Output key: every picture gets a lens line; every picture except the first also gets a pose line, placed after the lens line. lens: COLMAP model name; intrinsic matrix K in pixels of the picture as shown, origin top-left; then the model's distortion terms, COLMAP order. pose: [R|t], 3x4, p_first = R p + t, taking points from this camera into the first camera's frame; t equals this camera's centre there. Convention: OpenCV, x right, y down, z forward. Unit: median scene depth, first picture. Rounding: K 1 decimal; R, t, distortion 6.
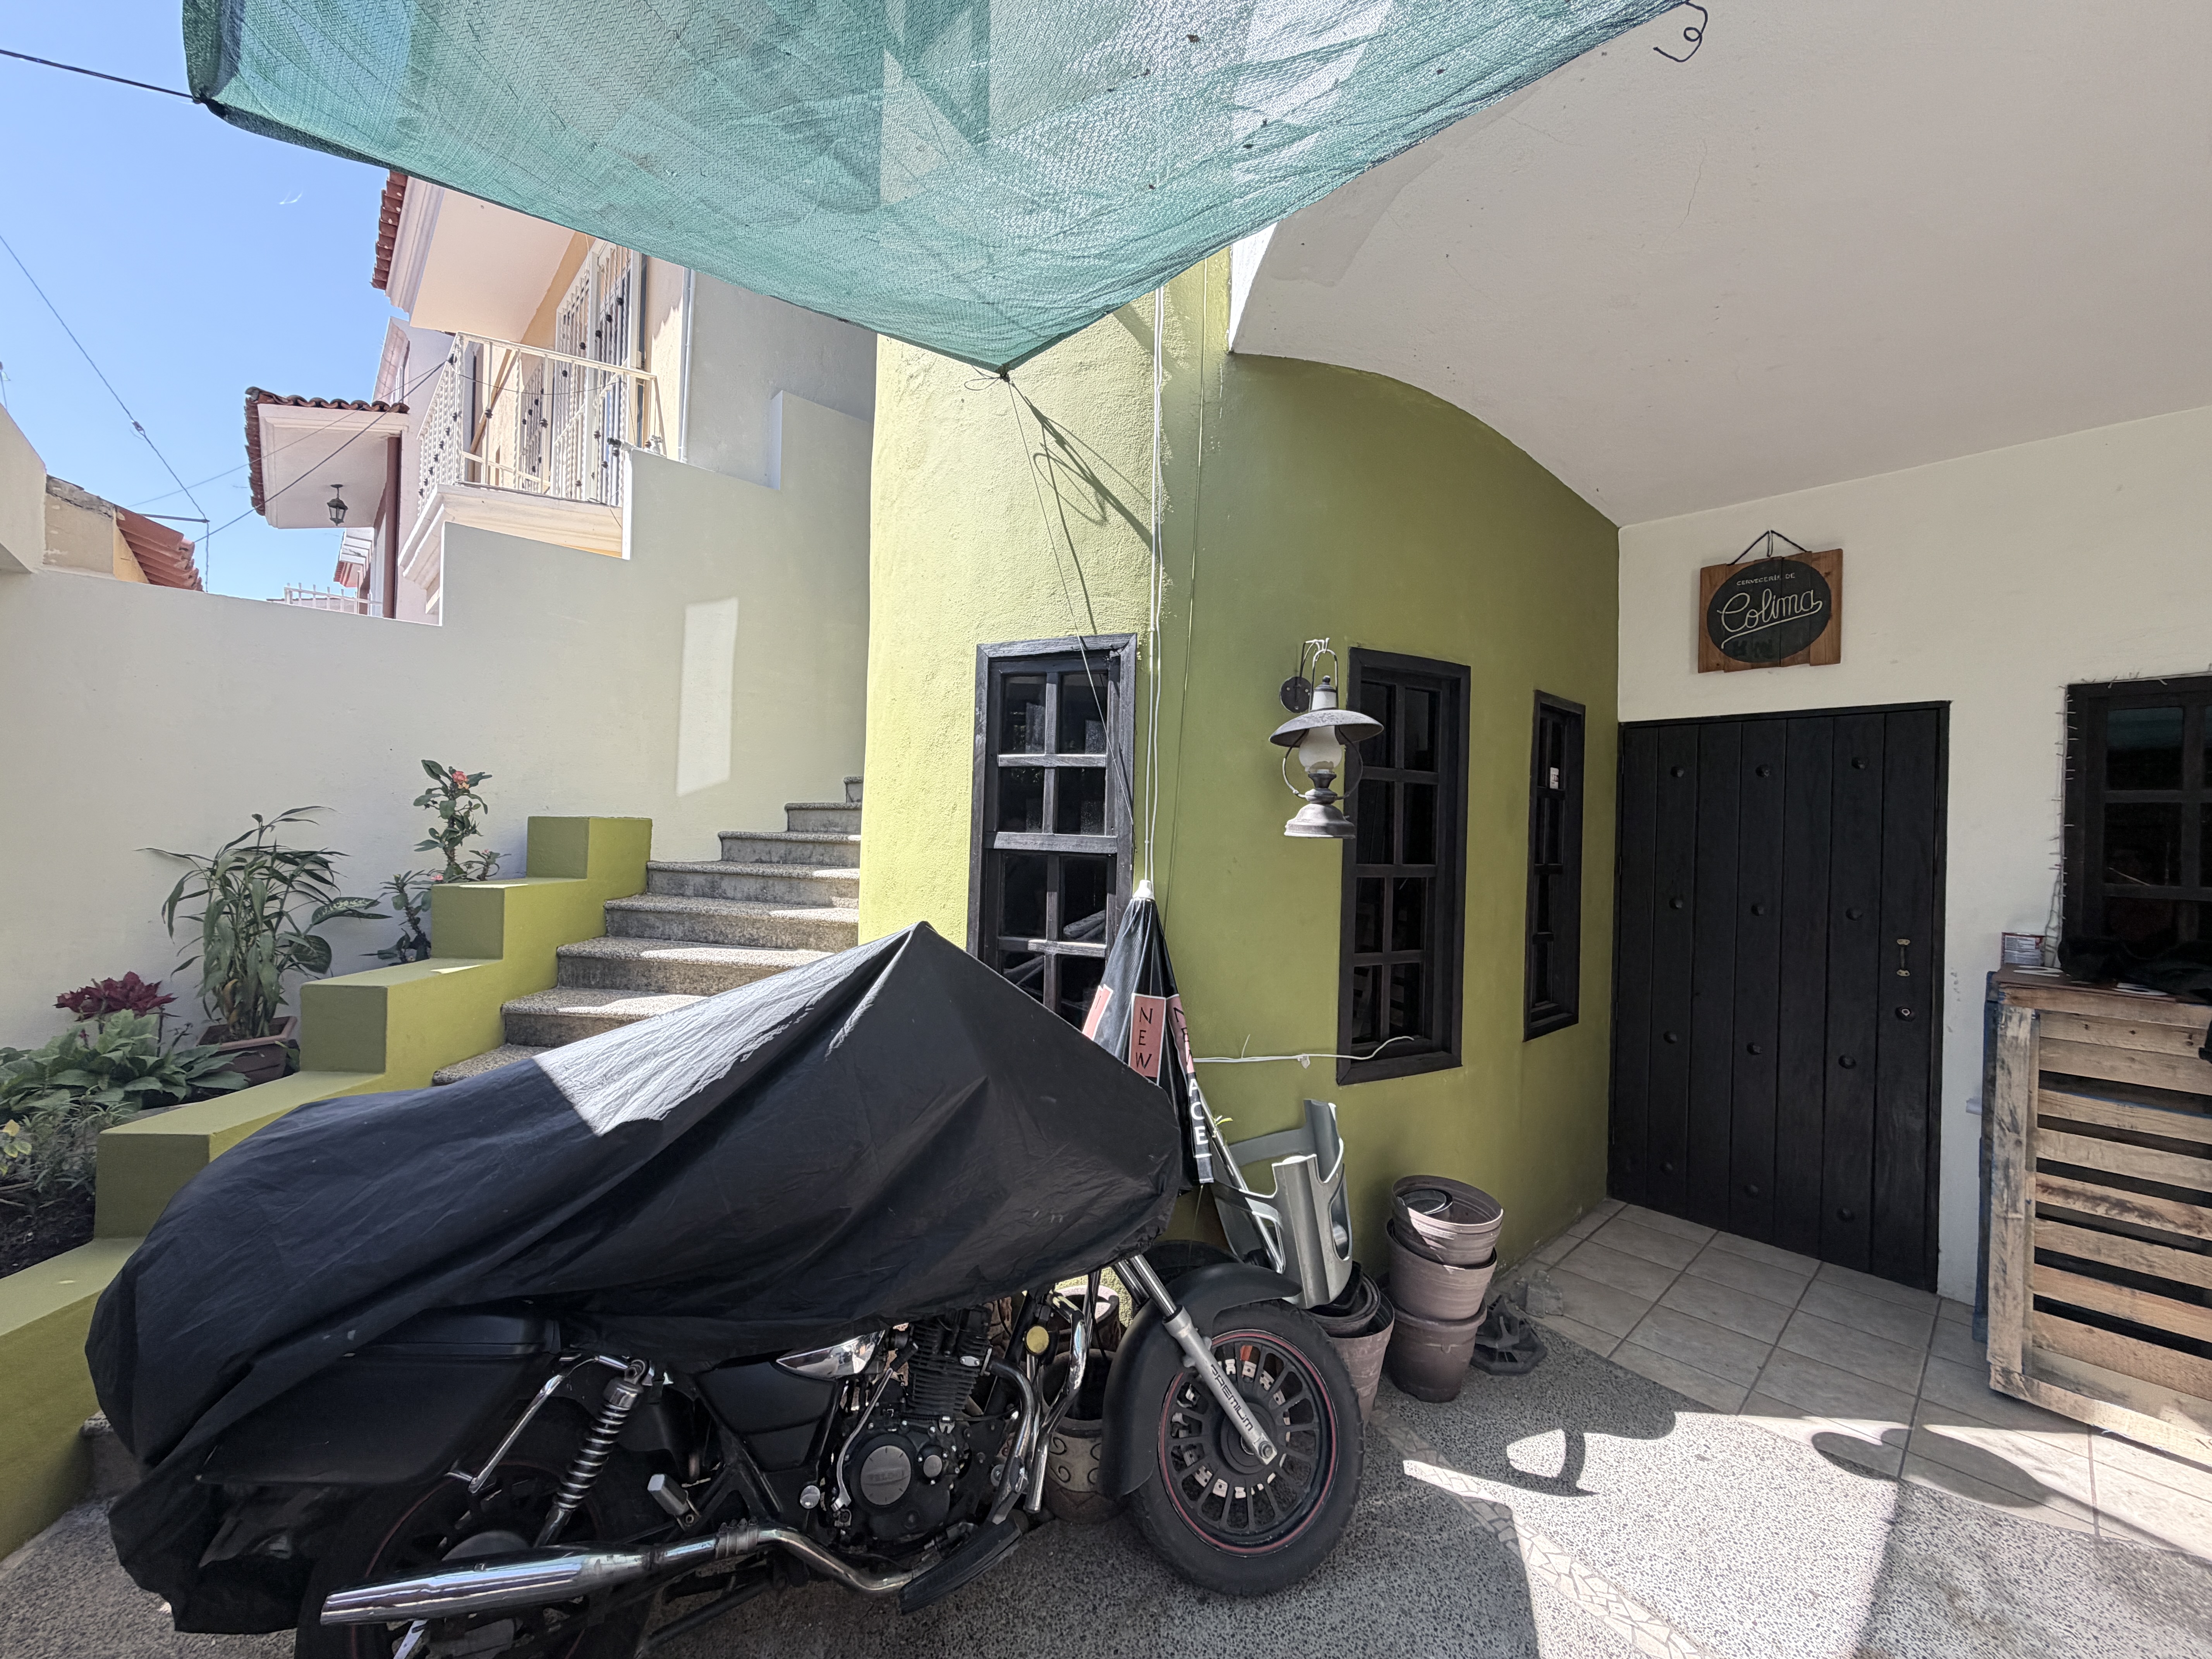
lens RADIAL K [[887.6, 0, 1107.9], [0, 887.6, 829.5], [0, 0, 1]] dist [0.000139, 0.000923]
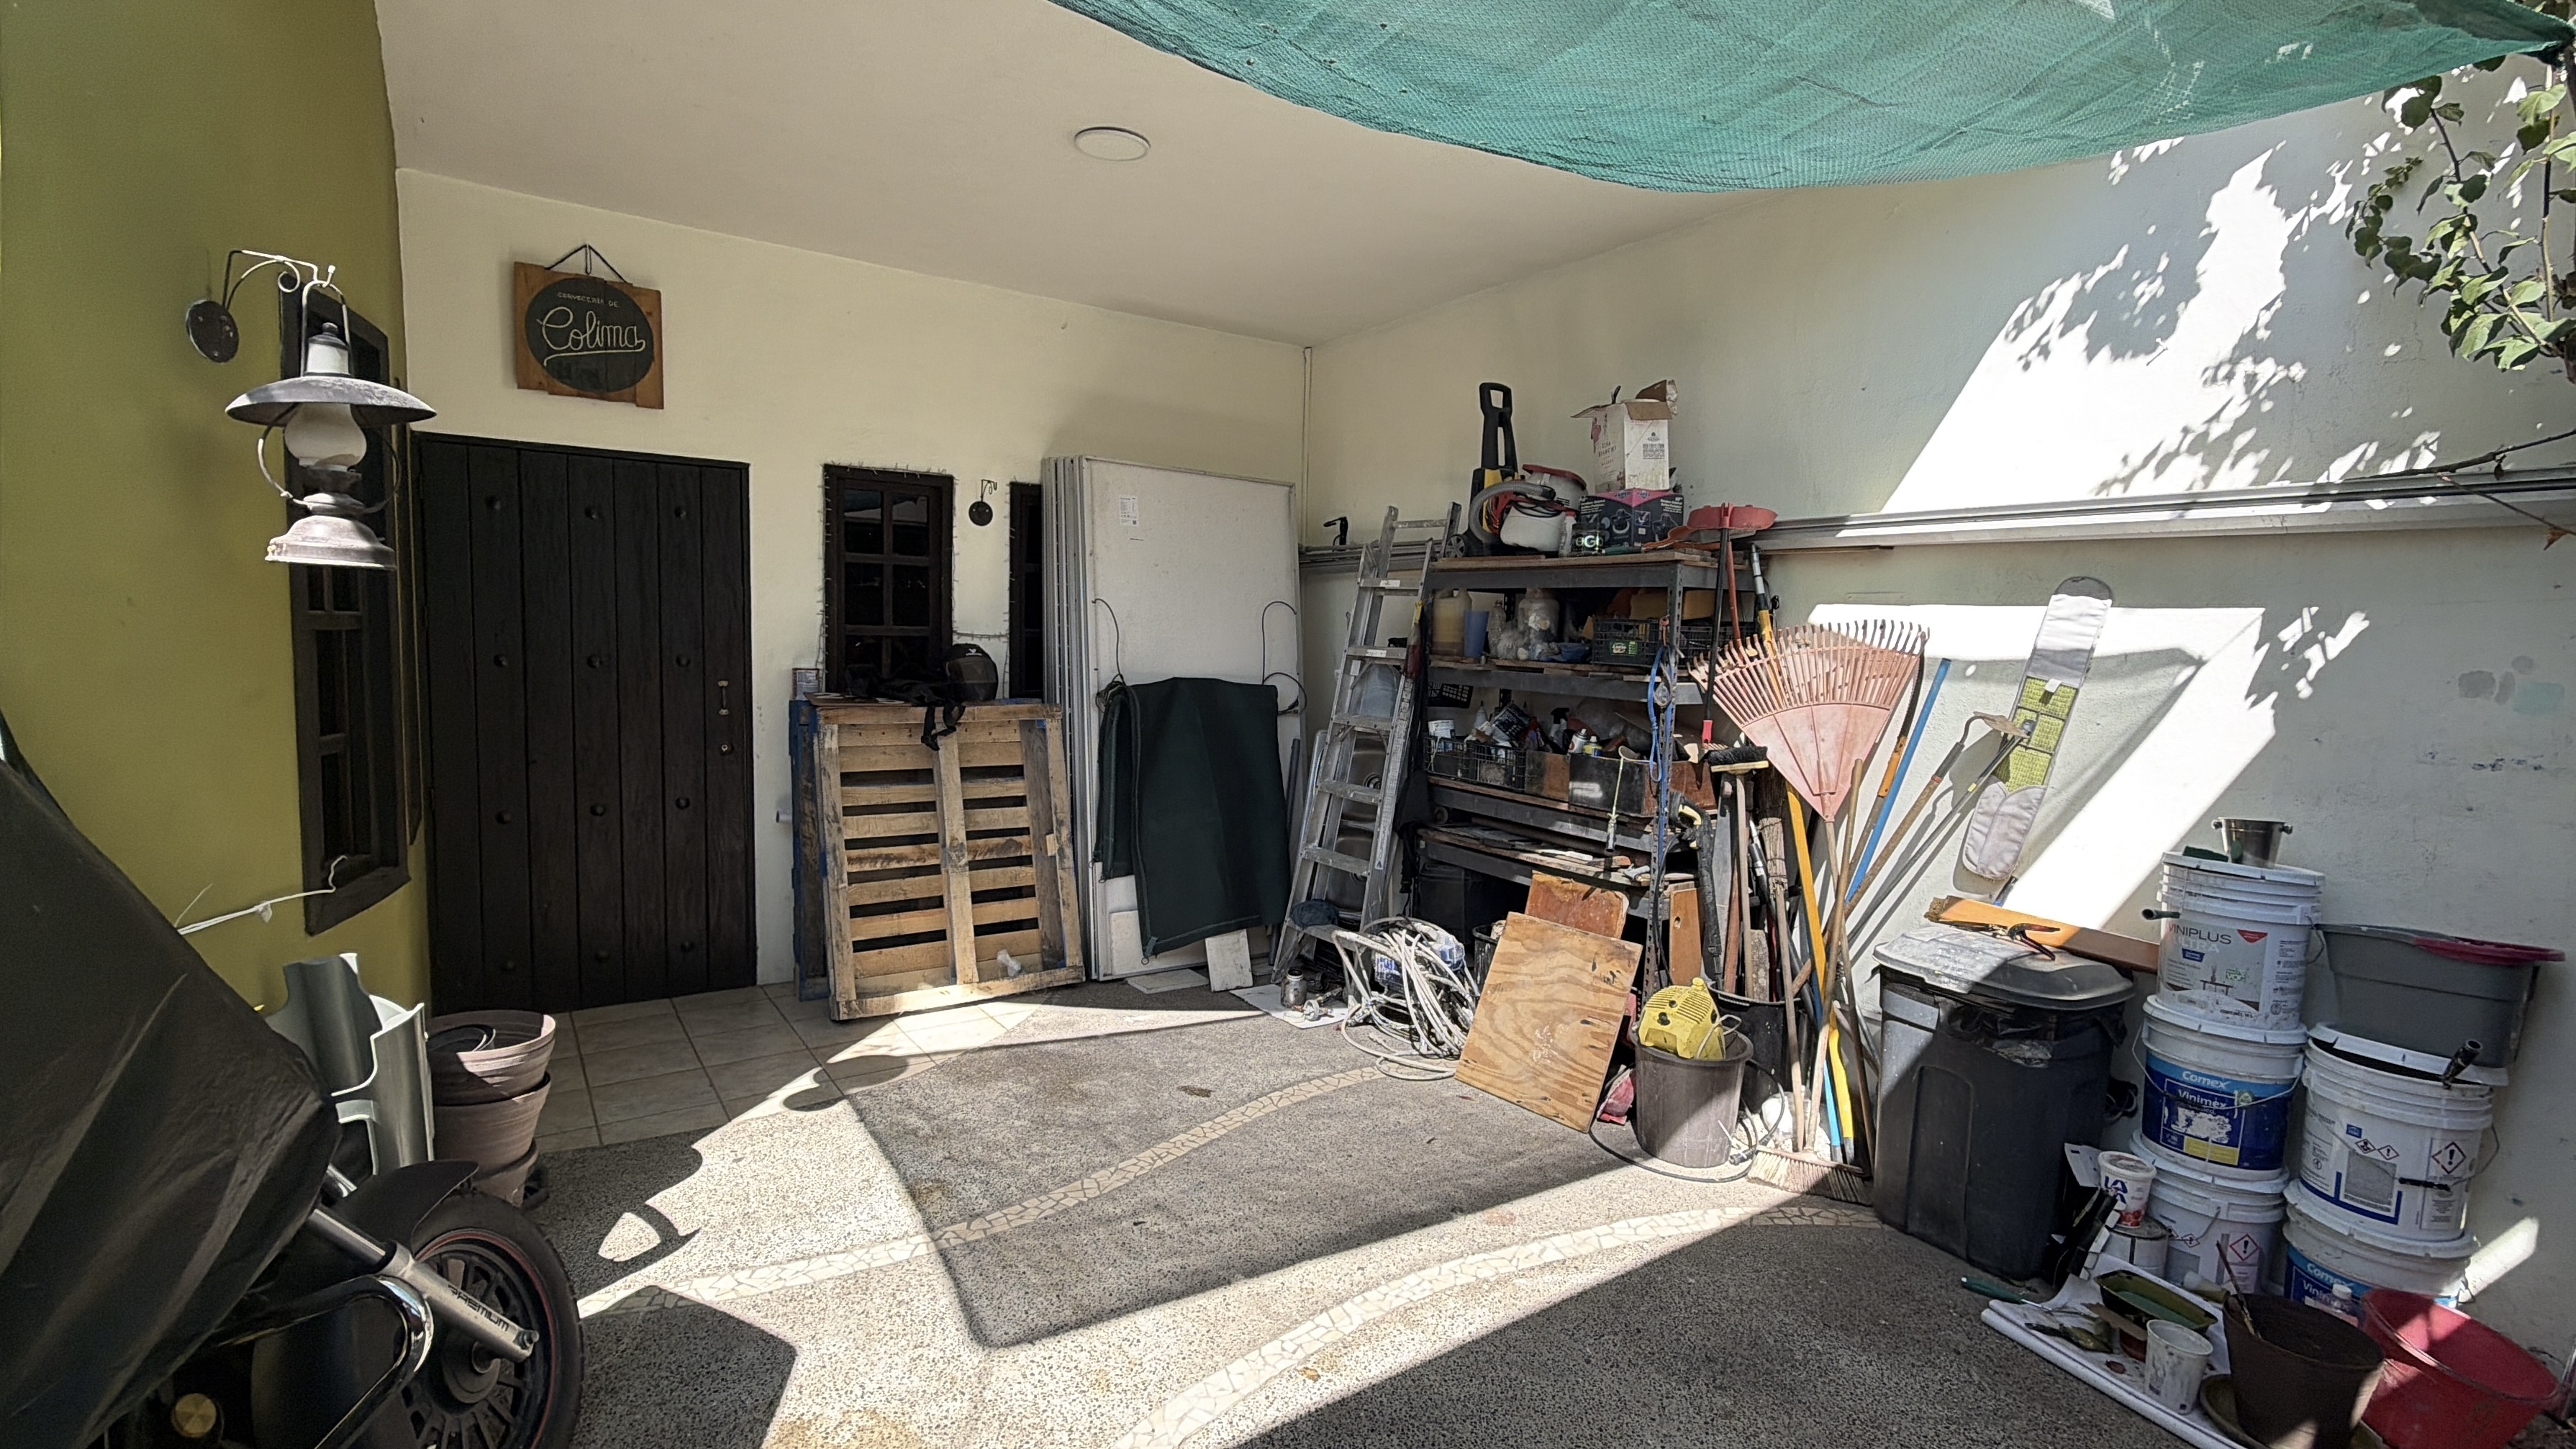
lens RADIAL K [[1173.4, 0, 1294.1], [0, 1173.4, 726.3], [0, 0, 1]] dist [0.001004, -0.000550]
pose [[0.132086, -0.098361, 0.986346, -0.553211], [-0.022477, 0.994511, 0.102185, 0.020977], [-0.990983, -0.035667, 0.129151, 0.153217]]
